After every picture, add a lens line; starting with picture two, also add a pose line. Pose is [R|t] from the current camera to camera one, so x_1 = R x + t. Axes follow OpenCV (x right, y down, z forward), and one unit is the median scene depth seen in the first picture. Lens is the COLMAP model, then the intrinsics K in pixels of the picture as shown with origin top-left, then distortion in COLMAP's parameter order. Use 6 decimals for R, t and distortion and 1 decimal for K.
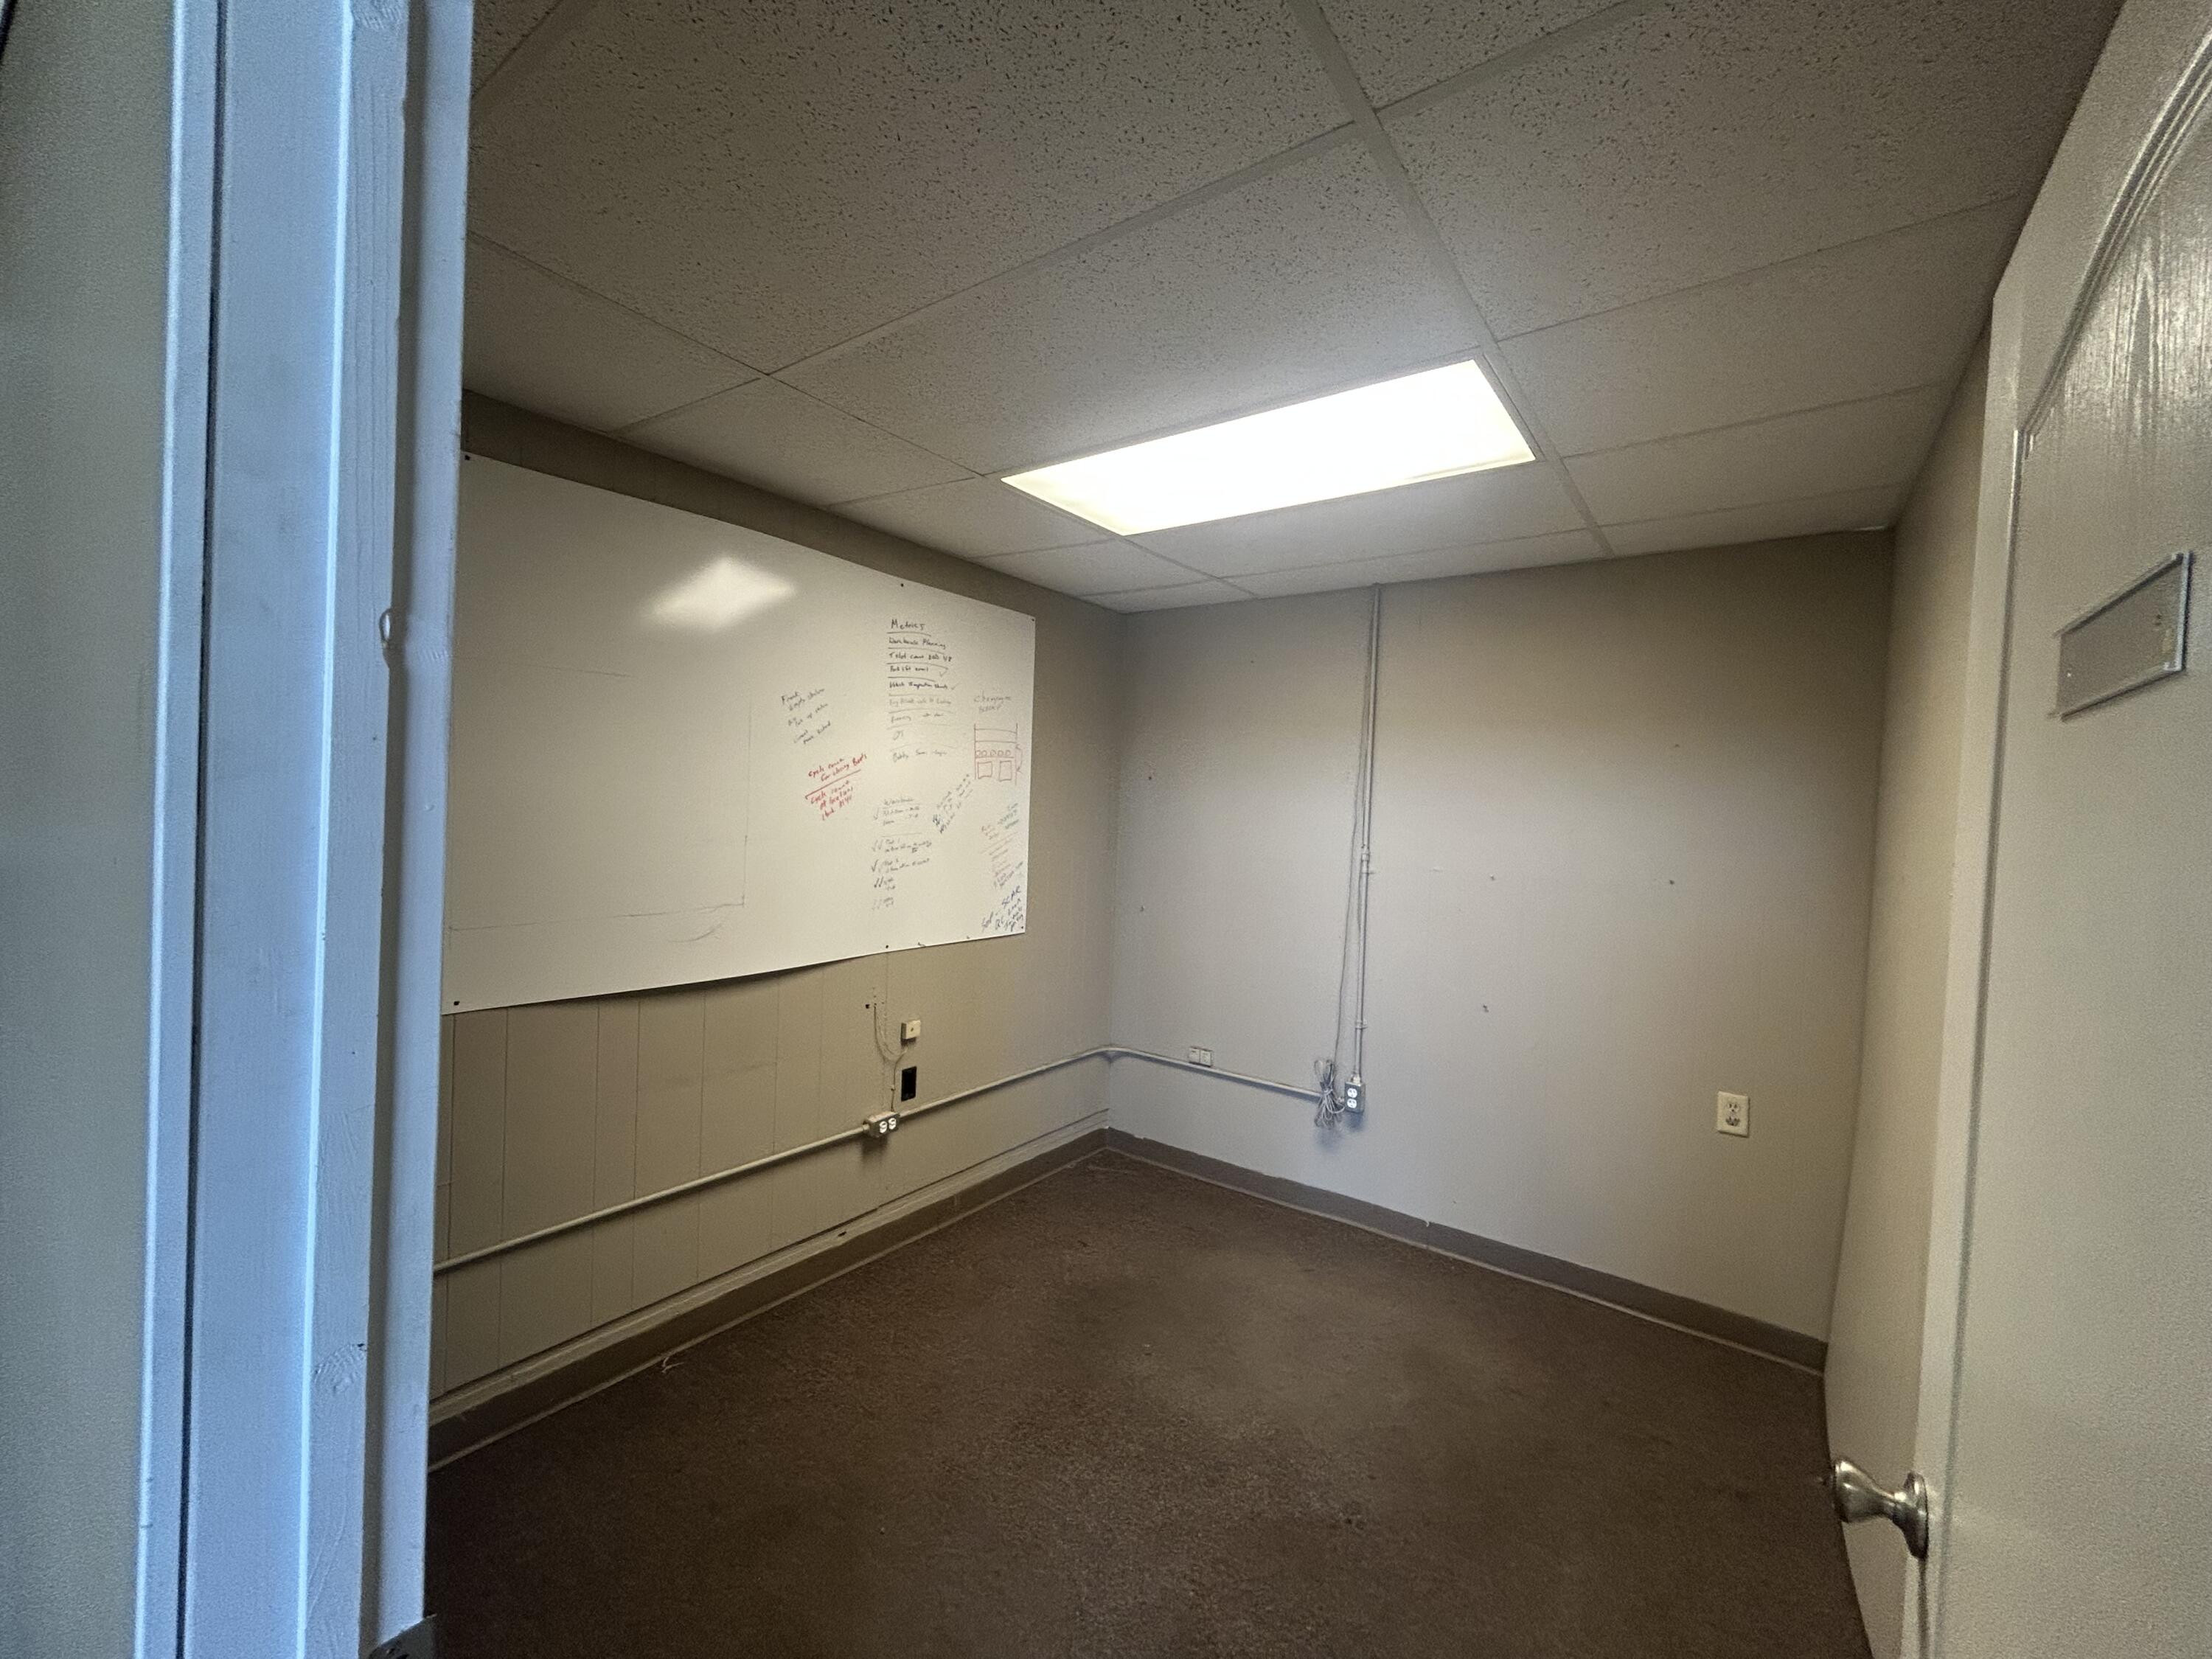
lens RADIAL K [[902.1, 0, 1106.3], [0, 902.1, 827.7], [0, 0, 1]] dist [0.001647, 0.000165]
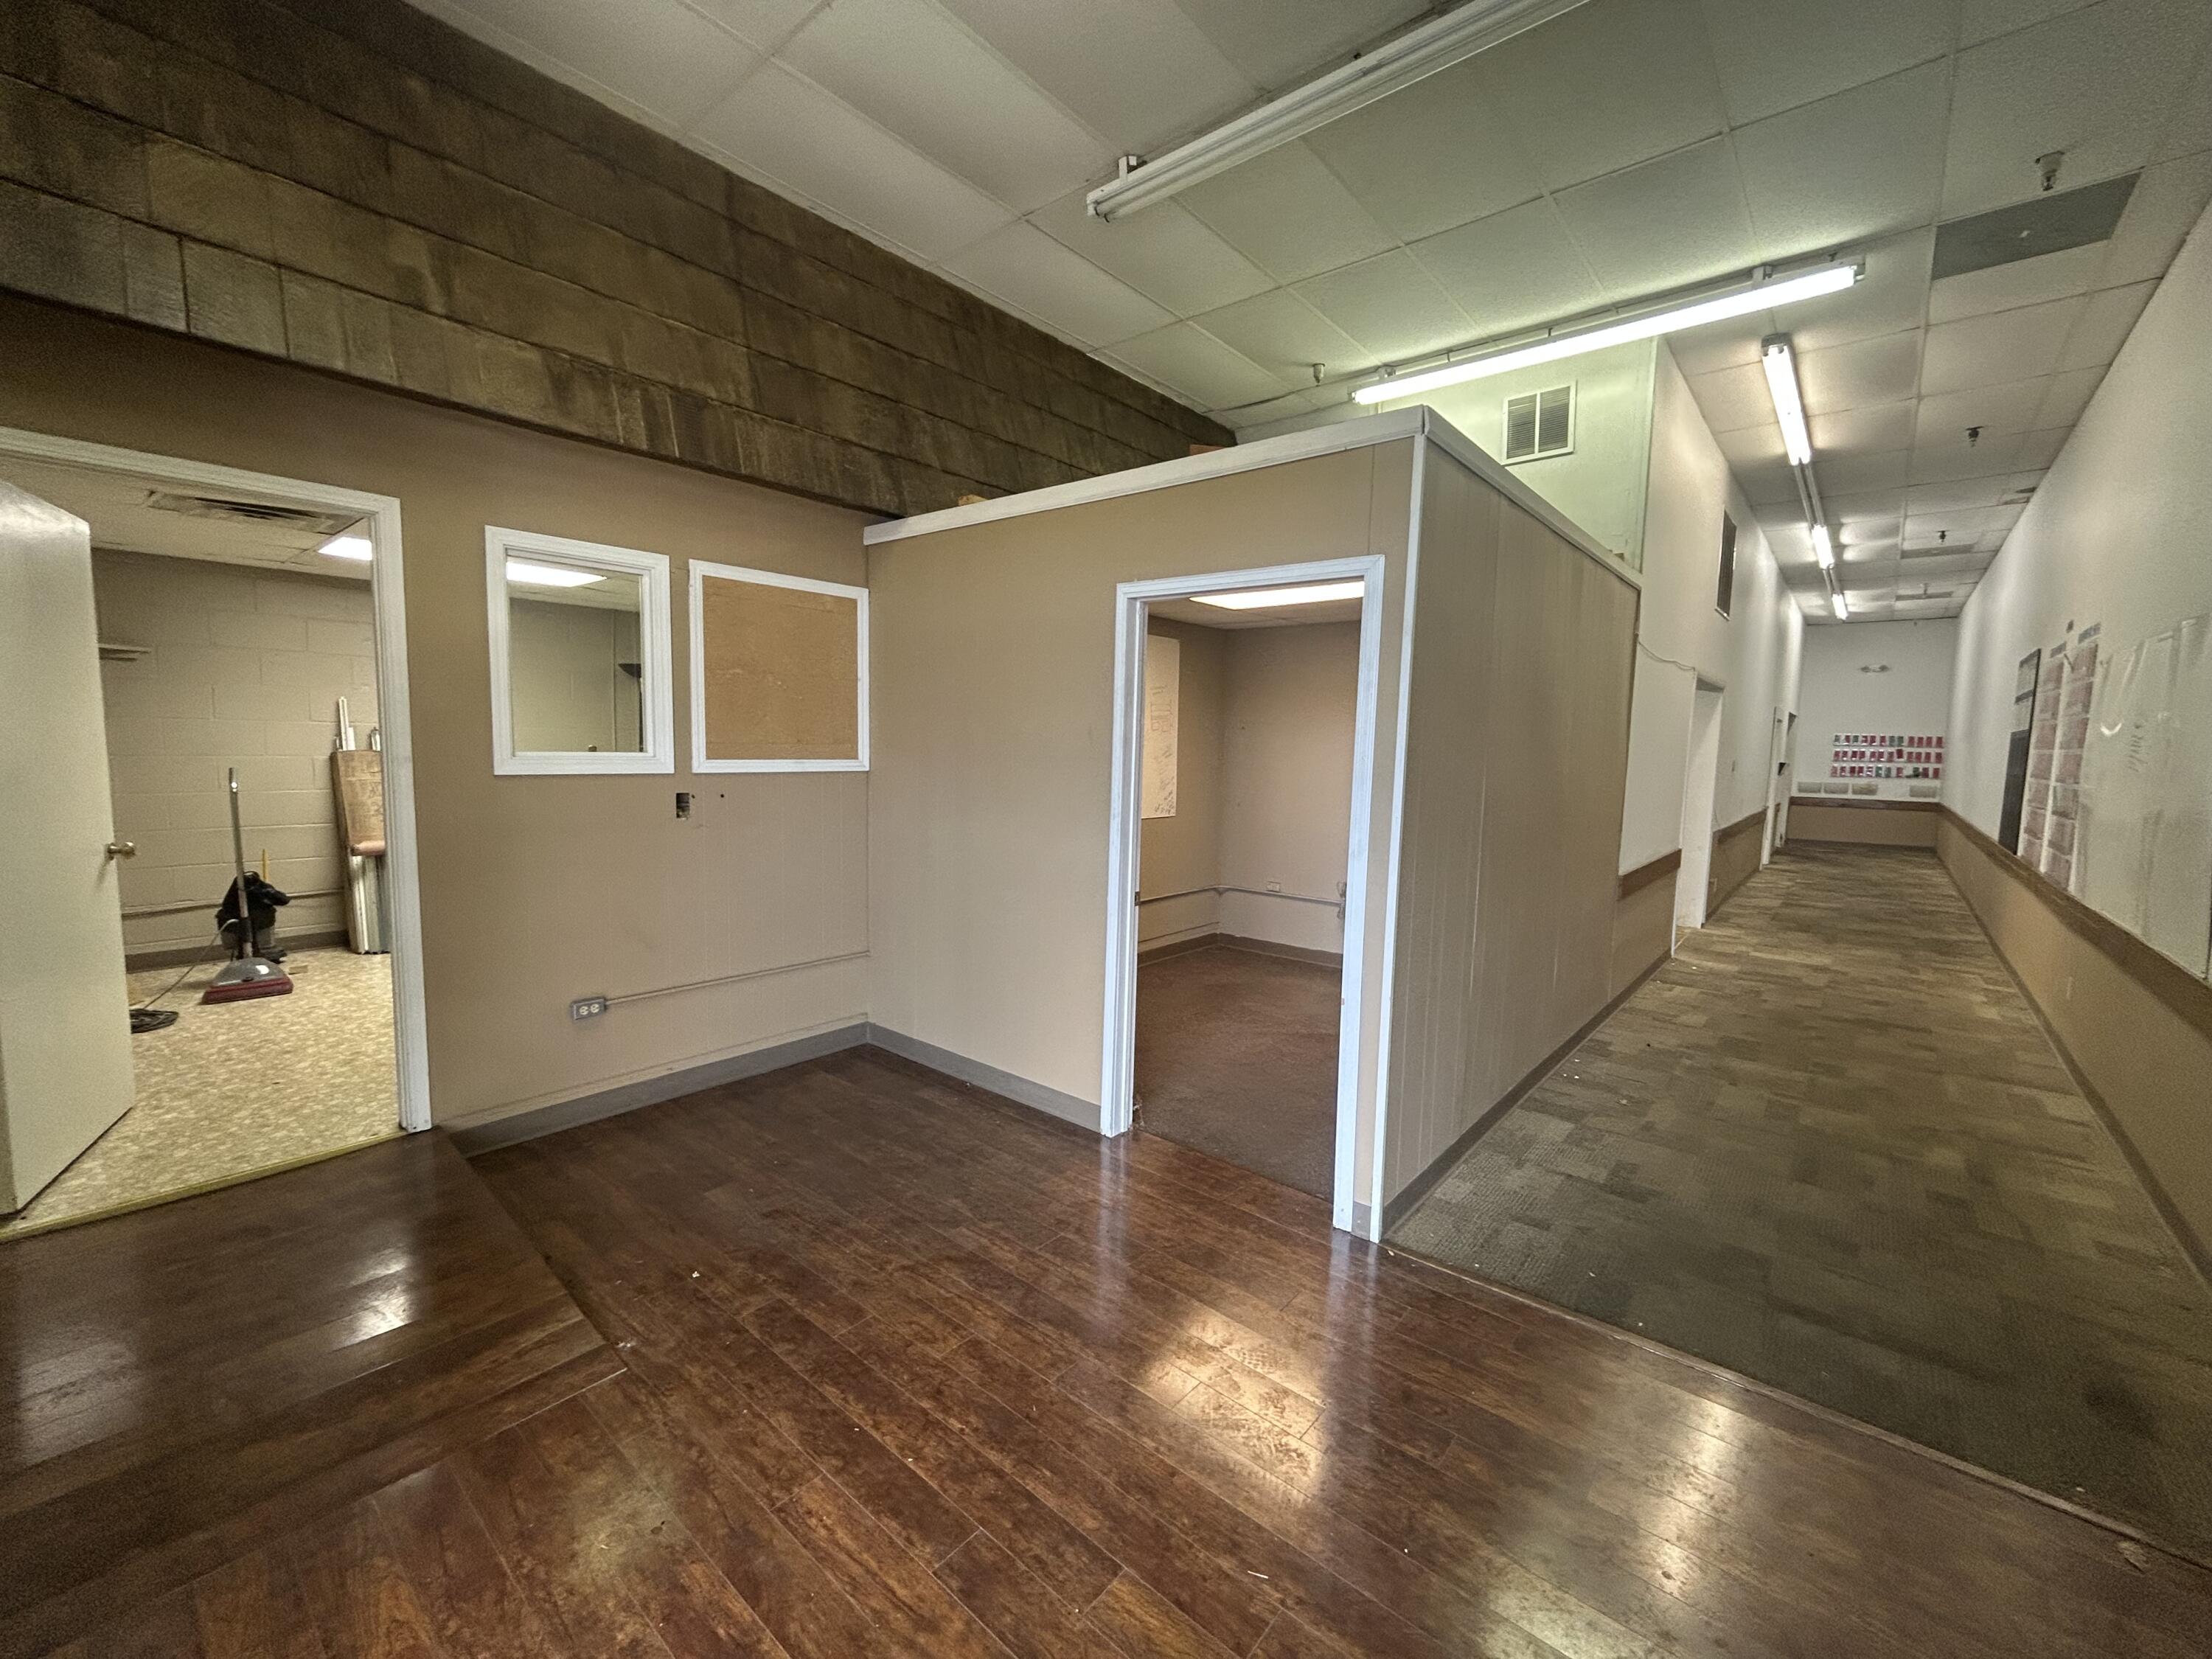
lens RADIAL K [[902.1, 0, 1104.6], [0, 902.1, 831.0], [0, 0, 1]] dist [0.001647, 0.000165]
pose [[0.997174, -0.012487, -0.074076, -0.099112], [0.018221, 0.996845, 0.077248, 0.004461], [0.072878, -0.078380, 0.994256, -0.820915]]
